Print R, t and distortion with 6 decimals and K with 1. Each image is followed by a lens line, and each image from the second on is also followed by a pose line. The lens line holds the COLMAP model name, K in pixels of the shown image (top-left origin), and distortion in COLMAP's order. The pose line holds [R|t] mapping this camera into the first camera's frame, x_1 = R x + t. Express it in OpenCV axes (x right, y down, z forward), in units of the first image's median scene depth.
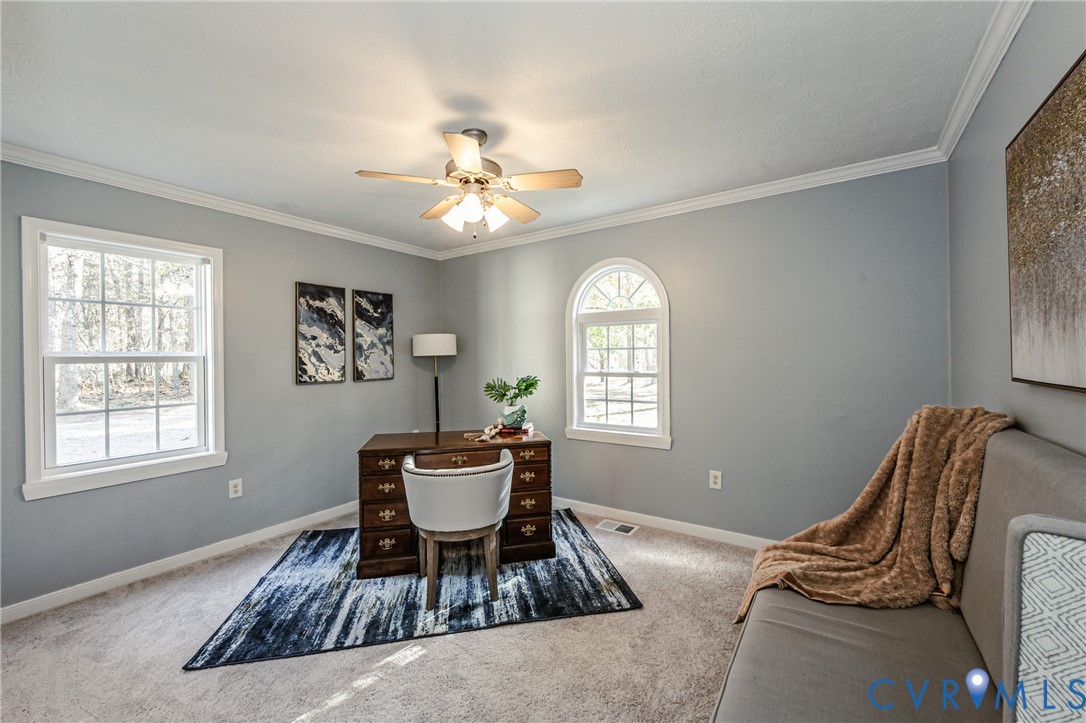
lens RADIAL K [[436.6, 0, 540.6], [0, 436.6, 357.2], [0, 0, 1]] dist [0.000489, 0.000041]
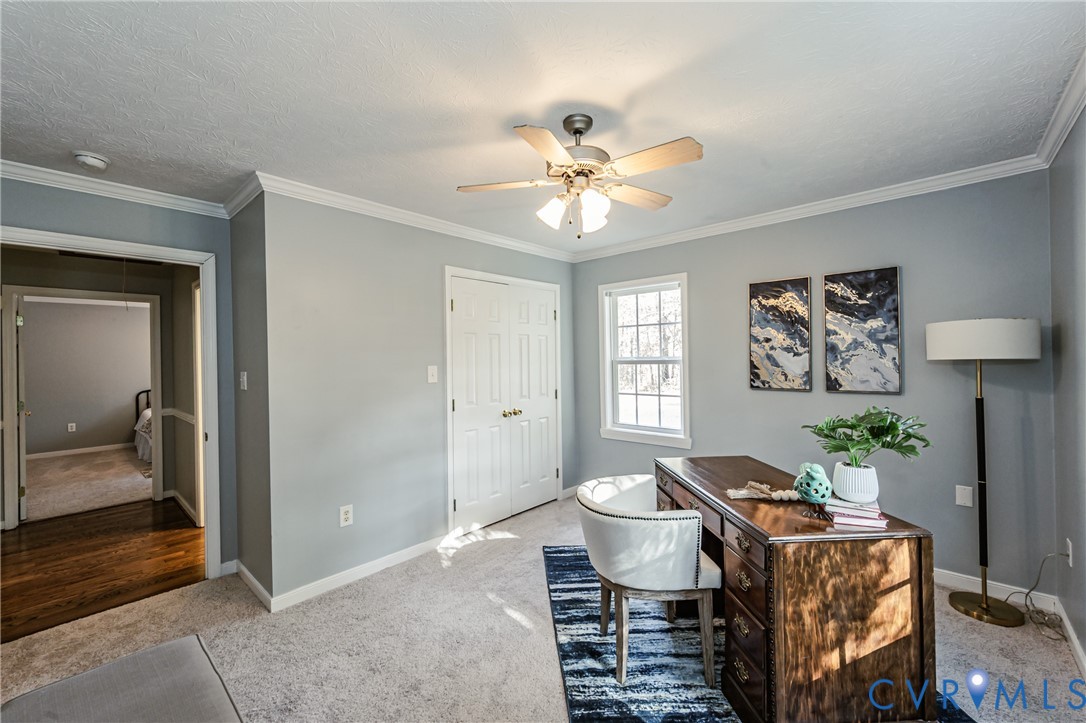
lens RADIAL K [[436.6, 0, 540.6], [0, 436.6, 357.2], [0, 0, 1]] dist [0.000489, 0.000041]
pose [[-0.136998, 0.010527, -0.990515, 0.442223], [0.014838, 0.999853, 0.008573, -0.022344], [0.990460, -0.013523, -0.137134, 0.626352]]
